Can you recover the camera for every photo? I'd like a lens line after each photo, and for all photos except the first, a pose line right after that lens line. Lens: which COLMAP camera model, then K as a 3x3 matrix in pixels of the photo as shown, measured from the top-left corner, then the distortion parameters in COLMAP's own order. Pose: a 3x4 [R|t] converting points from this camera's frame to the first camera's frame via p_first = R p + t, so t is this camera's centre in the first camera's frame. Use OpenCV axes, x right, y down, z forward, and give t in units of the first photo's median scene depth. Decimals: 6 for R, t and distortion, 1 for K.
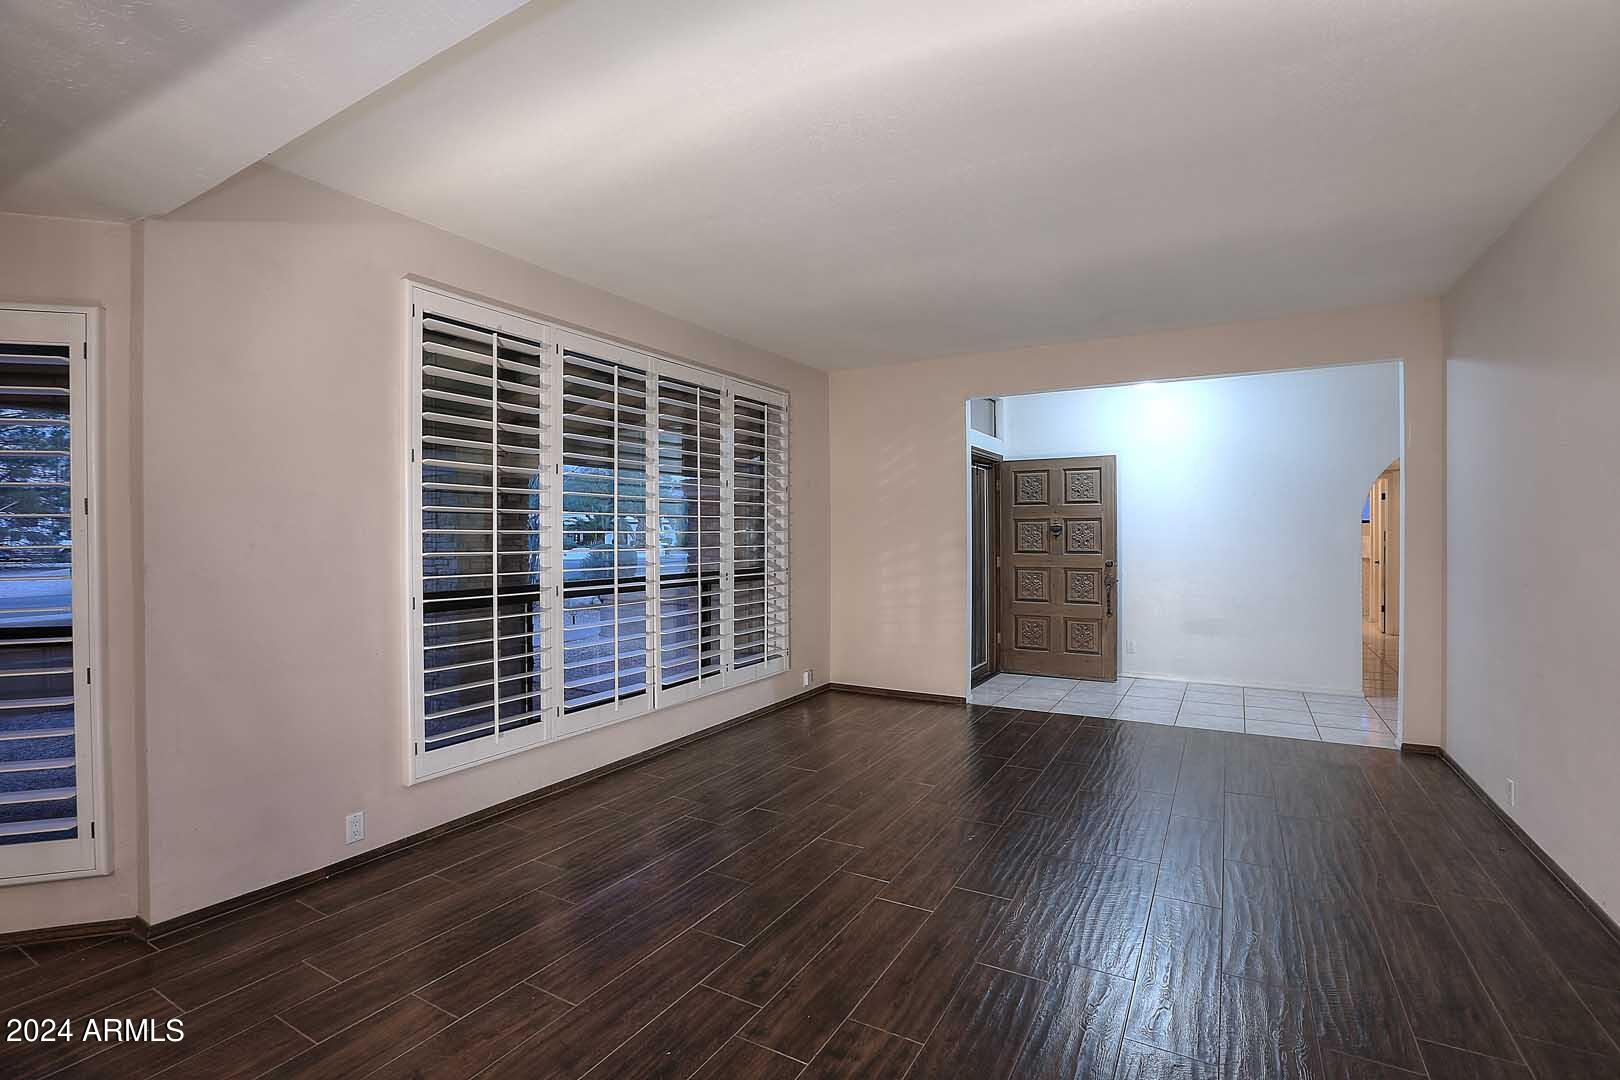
lens RADIAL K [[749.5, 0, 819.5], [0, 749.5, 539.7], [0, 0, 1]] dist [-0.000116, 0.000685]
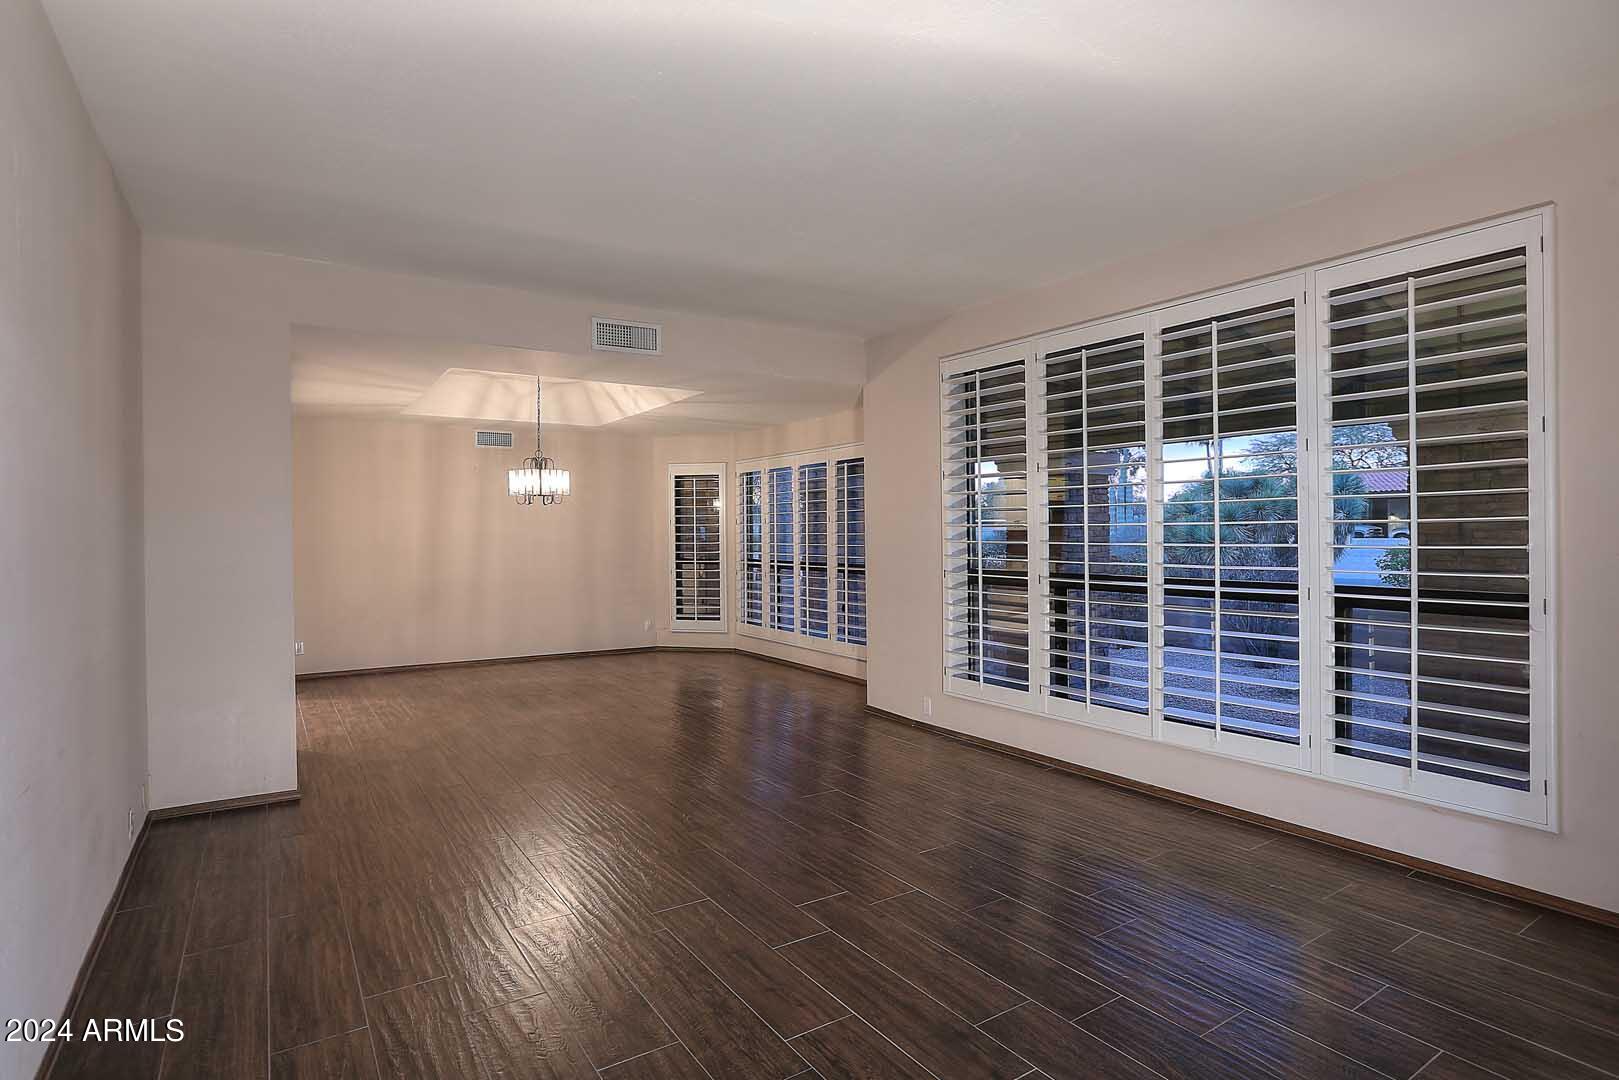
lens RADIAL K [[826.3, 0, 800.3], [0, 826.3, 537.5], [0, 0, 1]] dist [0.000879, 0.002336]
pose [[-0.471559, 0.013889, -0.881725, 0.902481], [0.005304, 0.999903, 0.012914, -0.011614], [0.881818, 0.001413, -0.471587, 1.284991]]
